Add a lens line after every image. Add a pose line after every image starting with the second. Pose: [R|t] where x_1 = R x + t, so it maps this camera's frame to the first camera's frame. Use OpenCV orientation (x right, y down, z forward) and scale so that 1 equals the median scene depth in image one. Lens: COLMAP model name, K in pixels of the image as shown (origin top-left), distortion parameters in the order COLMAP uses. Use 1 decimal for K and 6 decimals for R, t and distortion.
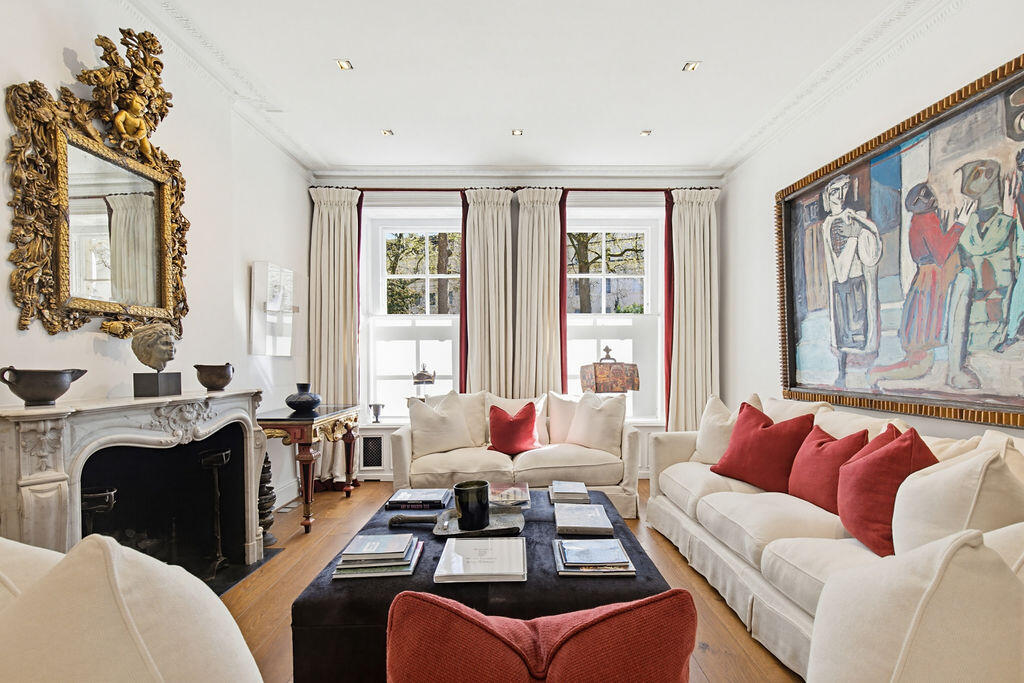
lens RADIAL K [[463.7, 0, 514.9], [0, 463.7, 363.2], [0, 0, 1]] dist [0.000733, 0.000068]
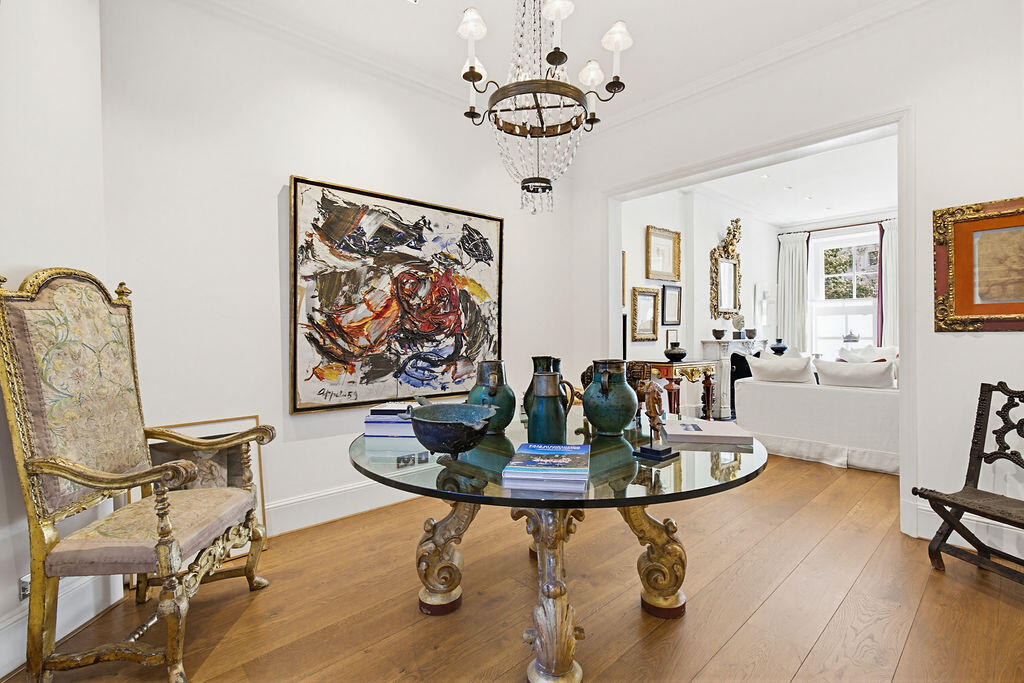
lens RADIAL K [[476.4, 0, 514.5], [0, 476.4, 332.3], [0, 0, 1]] dist [-0.001568, -0.000191]
pose [[0.676088, 0.002319, -0.736818, 0.262883], [-0.003948, 0.999992, -0.000475, 0.018024], [0.736811, 0.003230, 0.676091, -1.115102]]
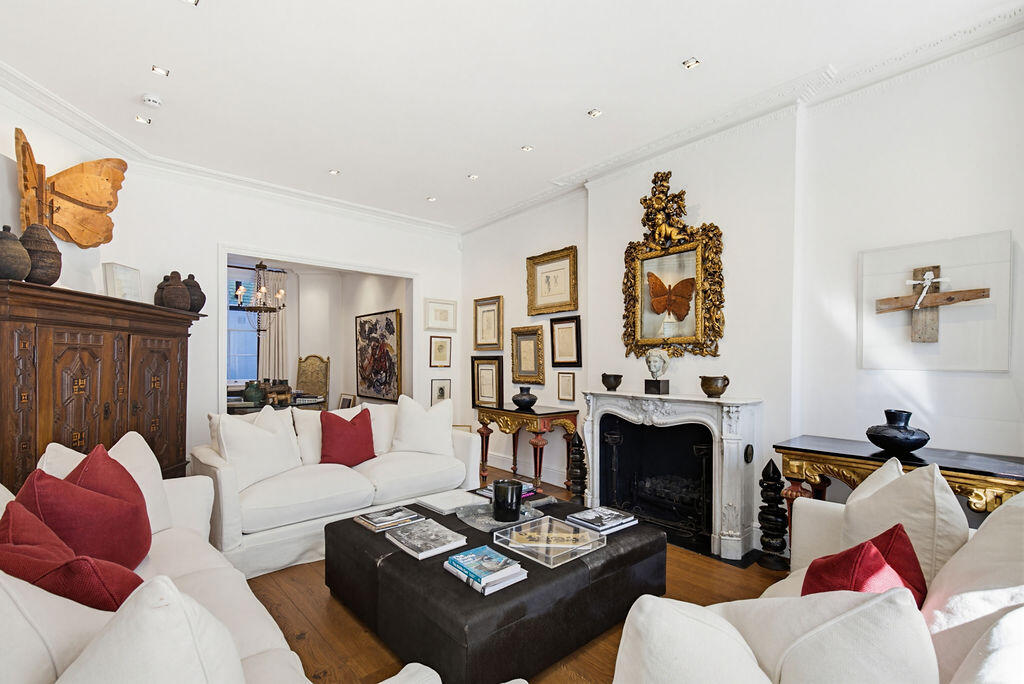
lens RADIAL K [[463.7, 0, 514.9], [0, 463.7, 363.7], [0, 0, 1]] dist [0.000733, 0.000068]
pose [[-0.746577, 0.000246, -0.665299, 0.353250], [-0.006707, 0.999946, 0.007896, -0.023069], [0.665265, 0.010358, -0.746535, 0.994342]]
